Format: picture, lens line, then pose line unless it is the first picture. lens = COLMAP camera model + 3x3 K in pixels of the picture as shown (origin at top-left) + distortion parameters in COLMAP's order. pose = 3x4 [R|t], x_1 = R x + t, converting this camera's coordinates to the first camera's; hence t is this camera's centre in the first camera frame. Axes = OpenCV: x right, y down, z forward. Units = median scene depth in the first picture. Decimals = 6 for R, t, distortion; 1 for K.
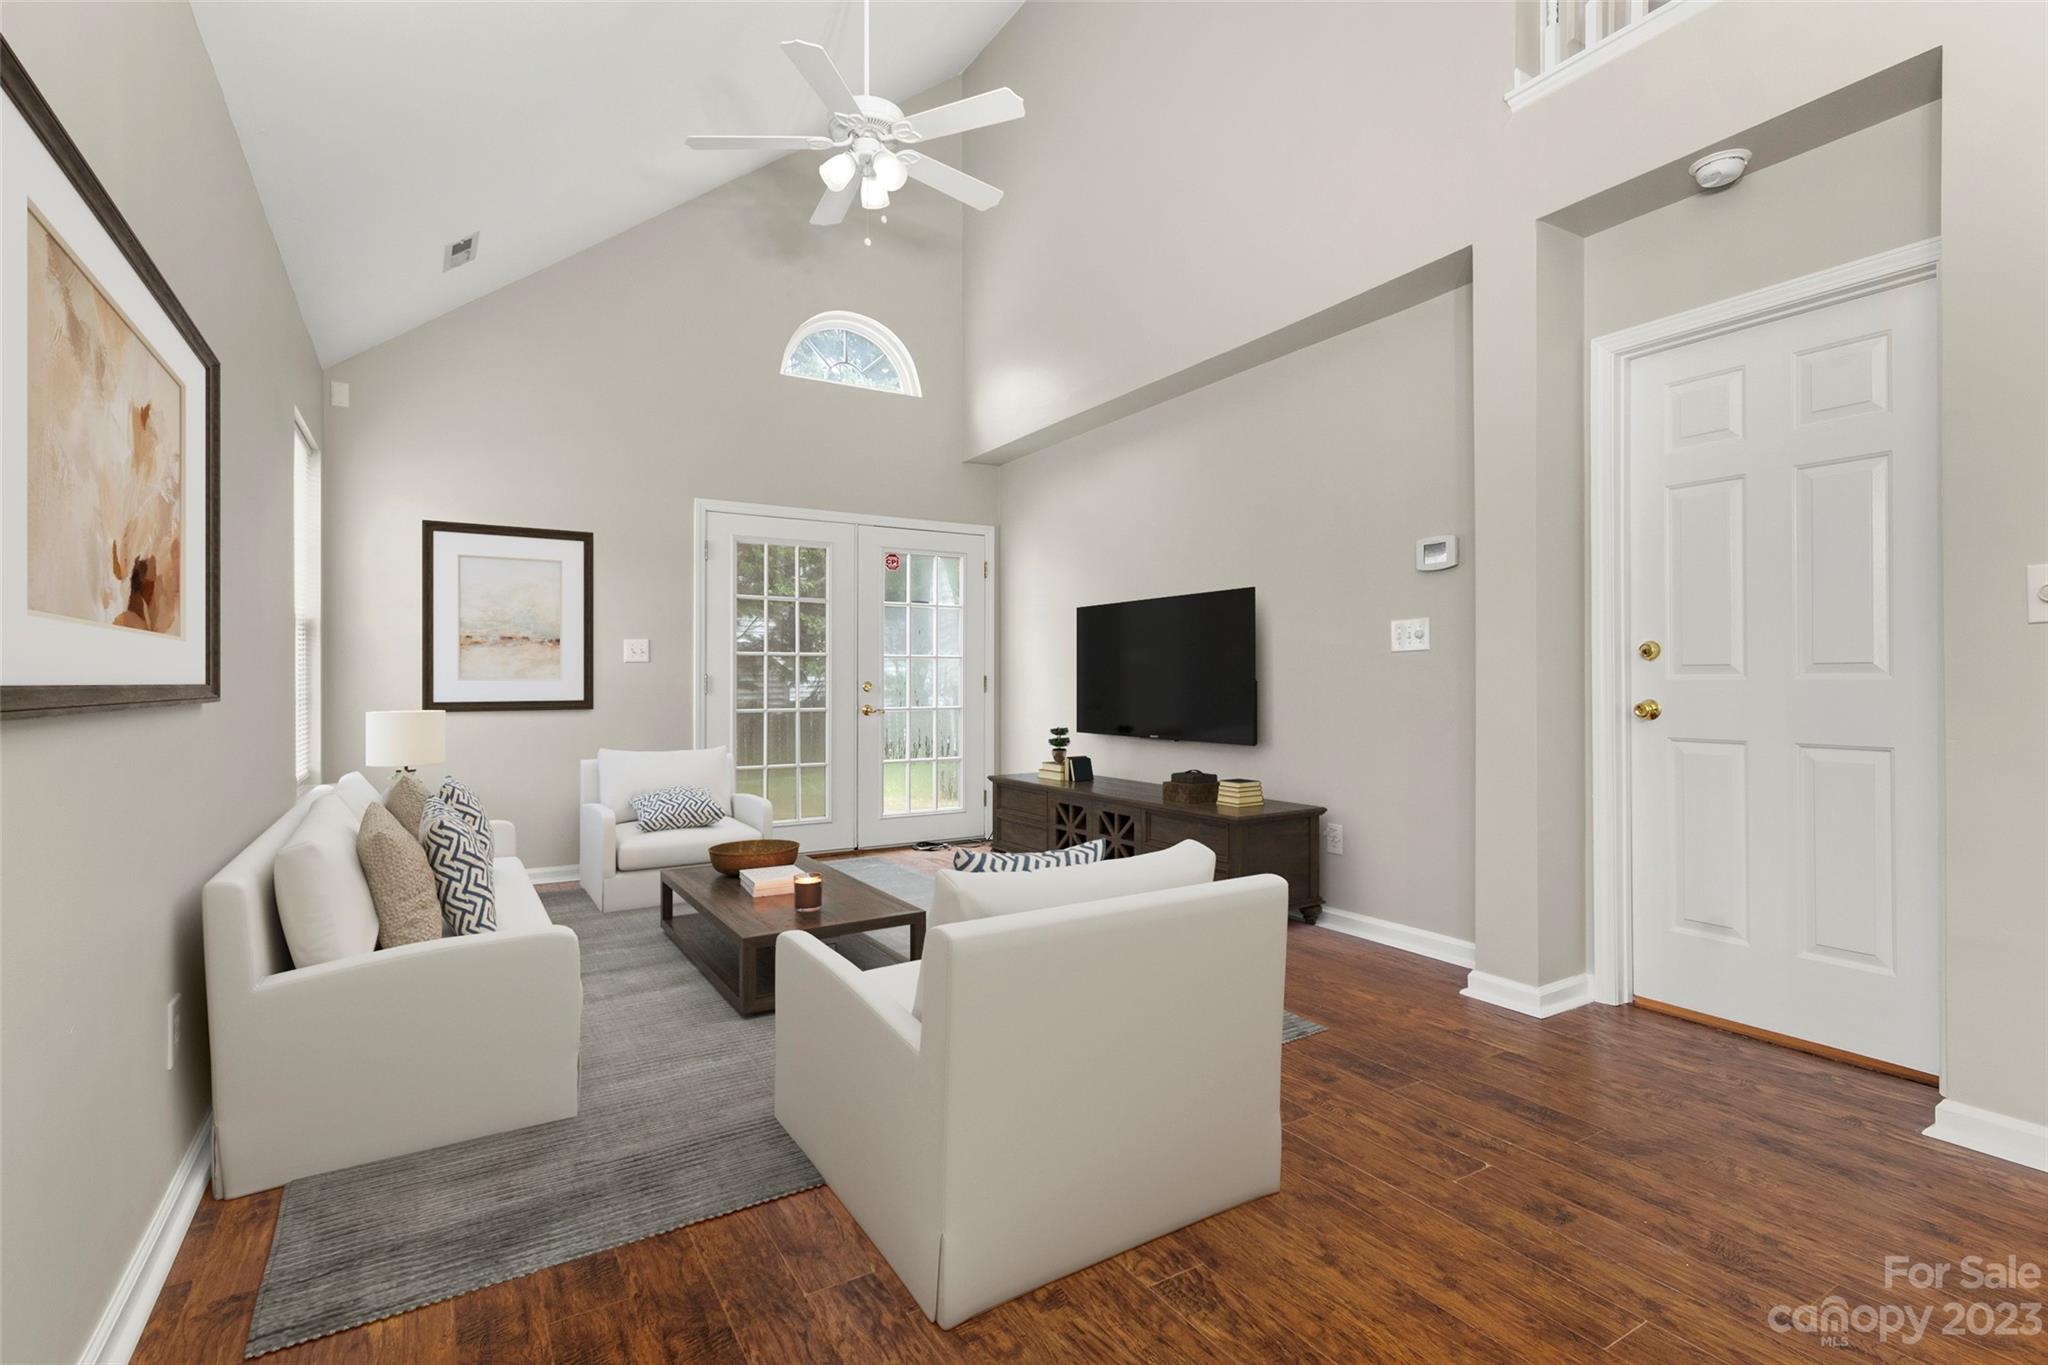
lens RADIAL K [[966.8, 0, 1031.7], [0, 966.8, 675.7], [0, 0, 1]] dist [0.011882, 0.000259]
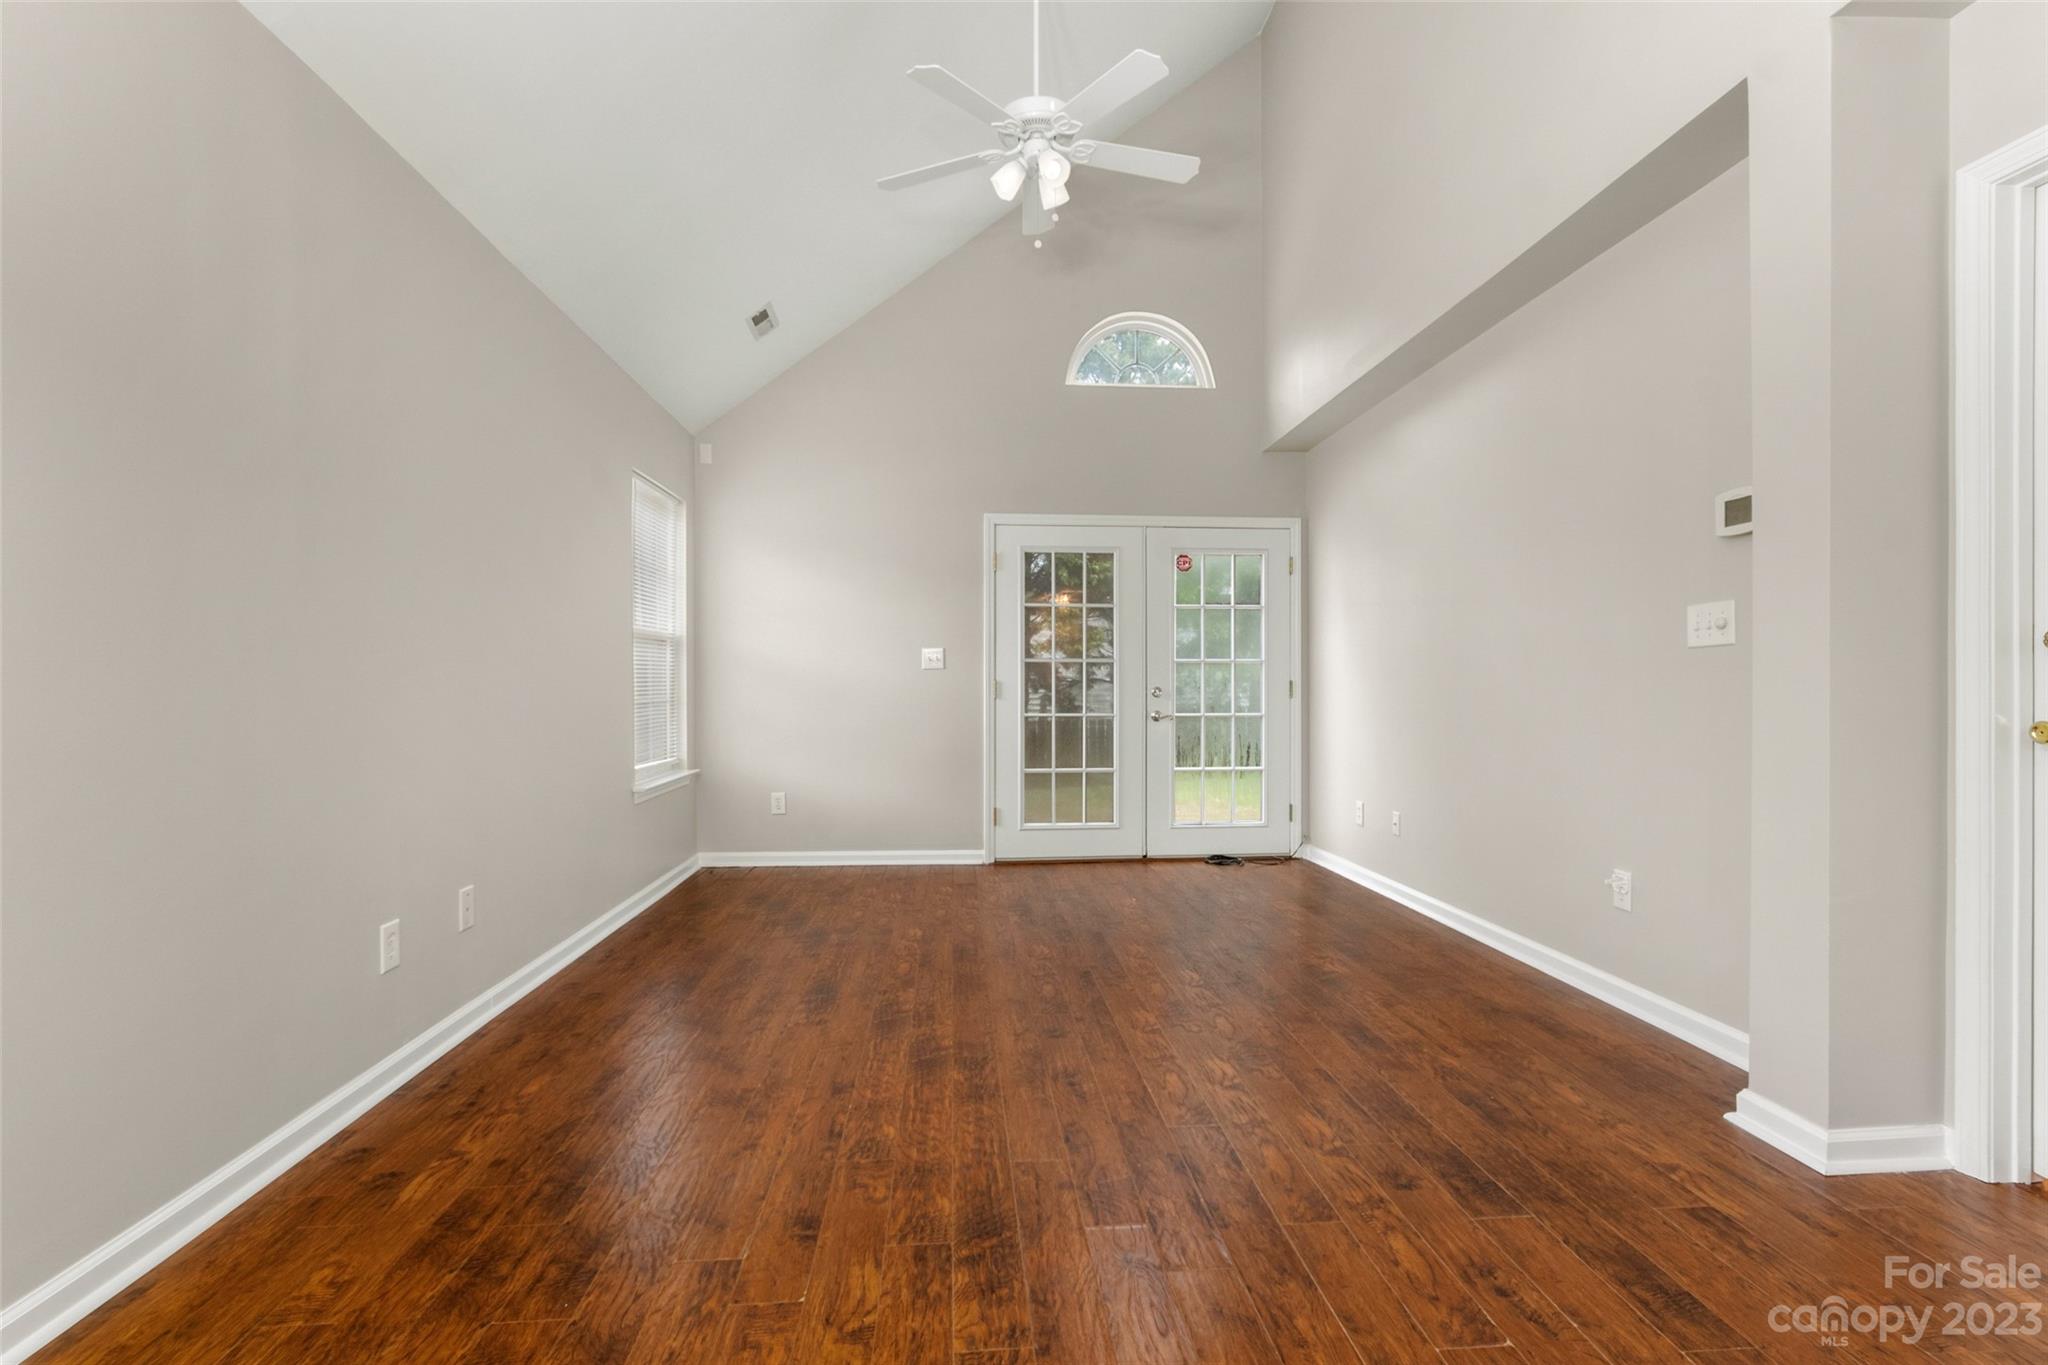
lens RADIAL K [[980.2, 0, 1033.1], [0, 980.2, 689.2], [0, 0, 1]] dist [0.009446, 0.000382]
pose [[0.892032, 0.000582, -0.451973, 0.283654], [0.004093, 0.999948, 0.009366, -0.002174], [0.451955, -0.010205, 0.891983, 0.099318]]
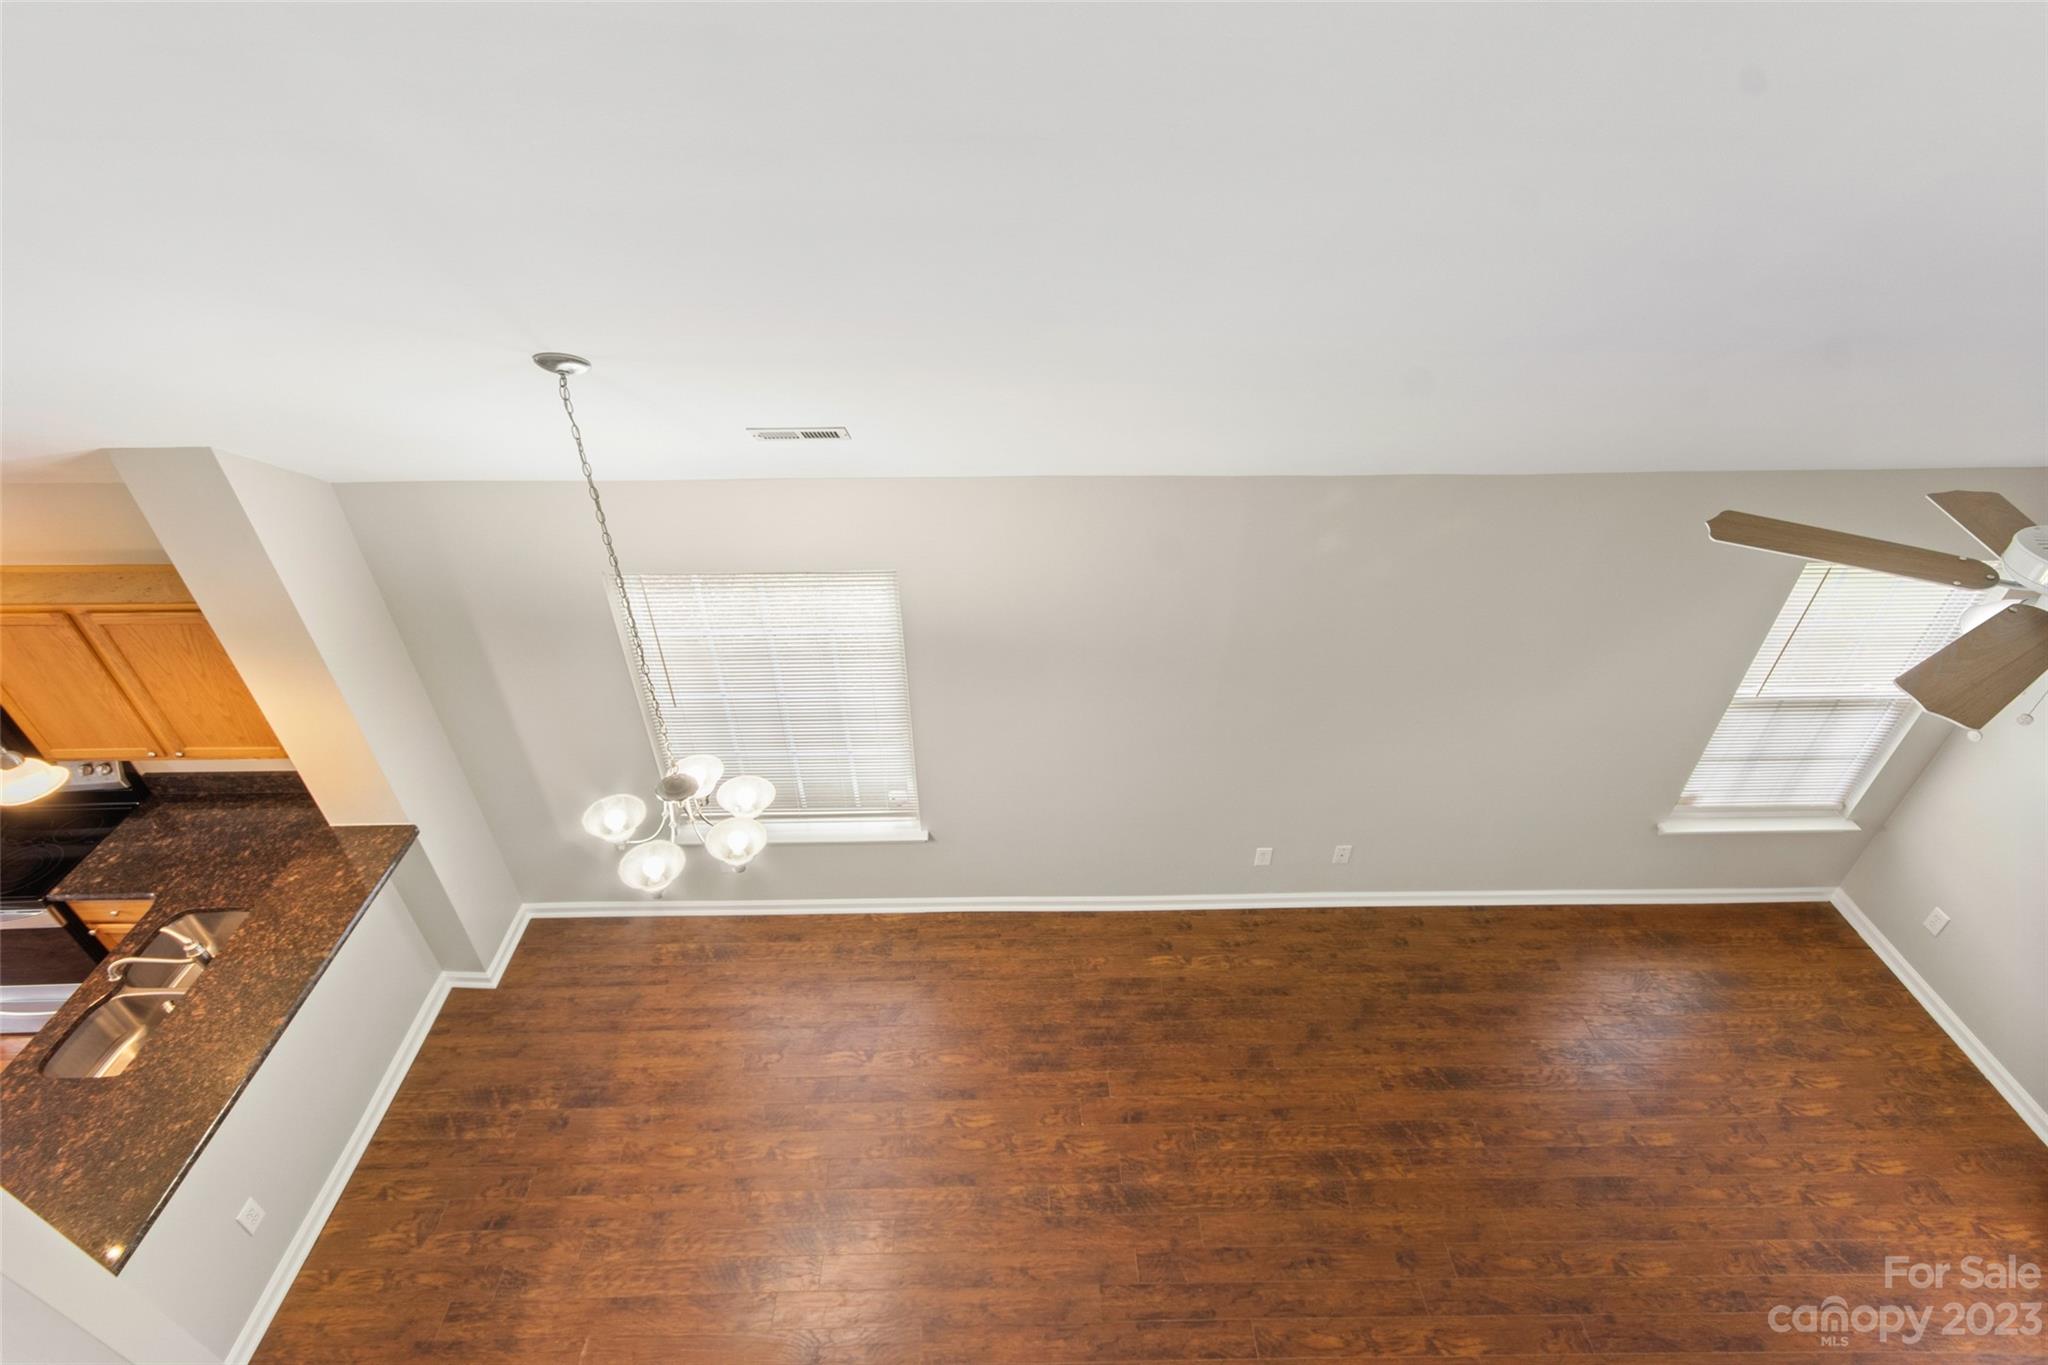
lens RADIAL K [[966.8, 0, 1031.7], [0, 966.8, 675.7], [0, 0, 1]] dist [0.011882, 0.000259]
pose [[-0.502462, 0.507277, -0.700144, 0.557675], [-0.005603, 0.807863, 0.589344, -0.853649], [0.864581, 0.300046, -0.403078, 0.729406]]
